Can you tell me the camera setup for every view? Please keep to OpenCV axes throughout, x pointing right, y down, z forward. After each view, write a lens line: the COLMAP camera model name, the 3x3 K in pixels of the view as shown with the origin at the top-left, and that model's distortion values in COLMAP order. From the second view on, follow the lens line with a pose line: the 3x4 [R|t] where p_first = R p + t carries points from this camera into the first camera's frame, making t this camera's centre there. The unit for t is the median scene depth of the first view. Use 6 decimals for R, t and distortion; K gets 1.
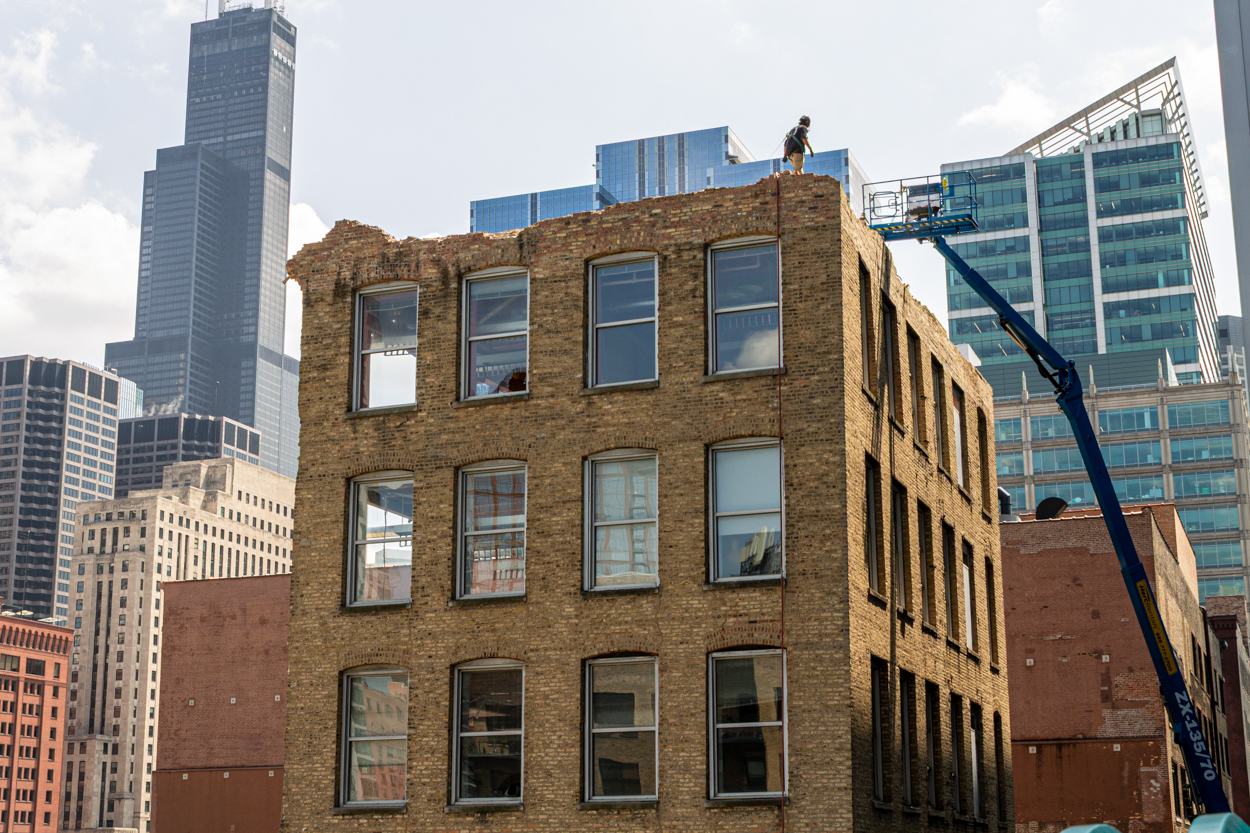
lens RADIAL K [[1894.6, 0, 610.1], [0, 1894.6, 414.1], [0, 0, 1]] dist [0.011447, -0.204093]
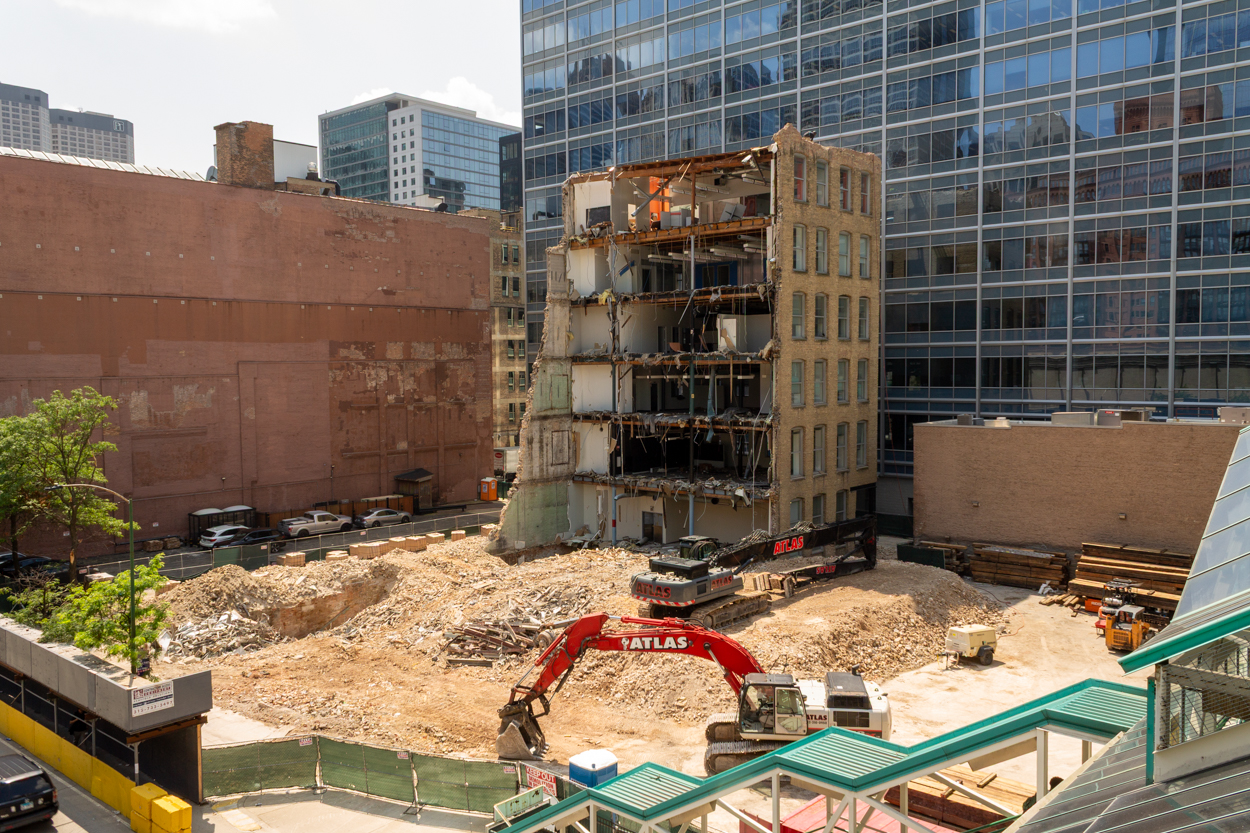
lens RADIAL K [[1012.1, 0, 610.7], [0, 1012.1, 418.7], [0, 0, 1]] dist [0.057594, -0.065088]
pose [[0.359327, -0.050131, 0.931864, -1.540202], [-0.215667, 0.967064, 0.135186, 0.156301], [-0.907949, -0.249548, 0.336681, 0.615220]]
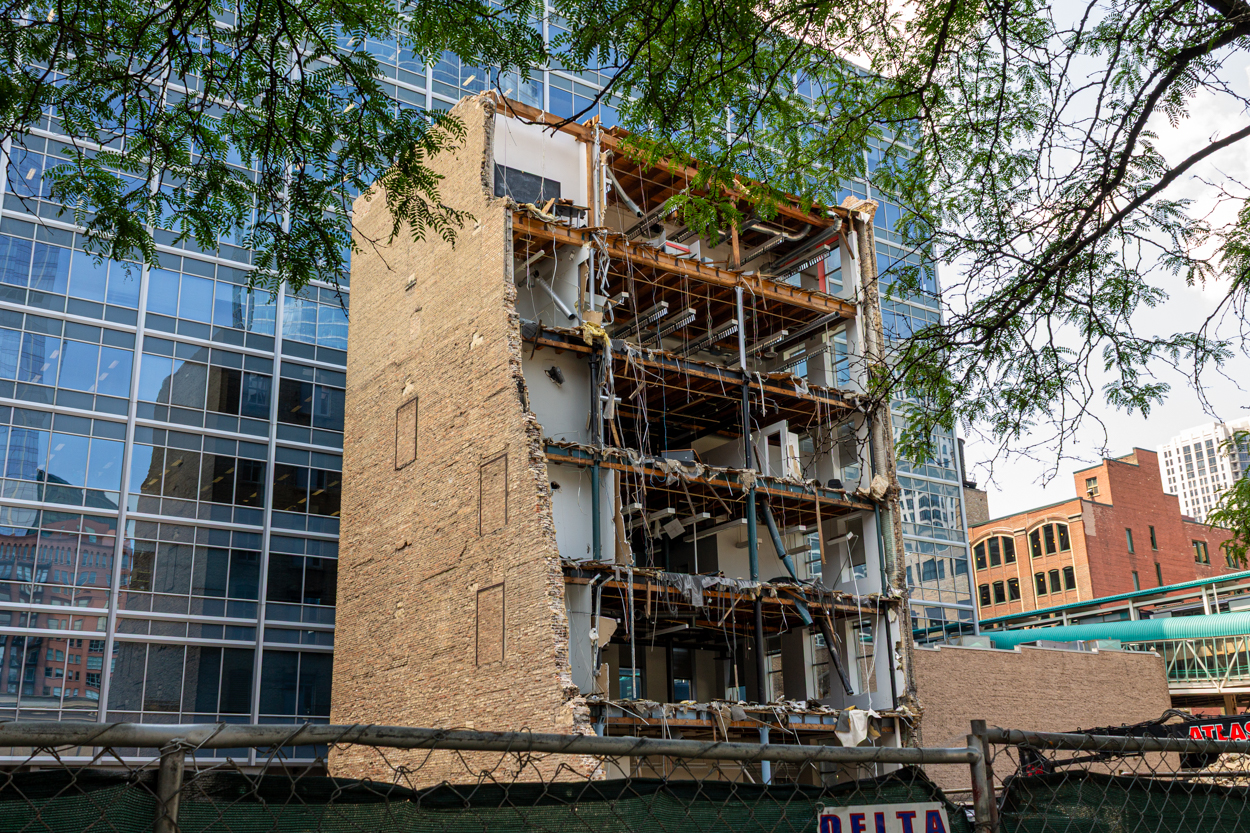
lens RADIAL K [[1323.5, 0, 629.5], [0, 1323.5, 393.0], [0, 0, 1]] dist [0.022273, -0.013012]
pose [[-0.830112, 0.200310, 0.520374, -0.602212], [-0.105515, 0.859953, -0.499347, 0.759456], [-0.547522, -0.469421, -0.692722, 1.915419]]
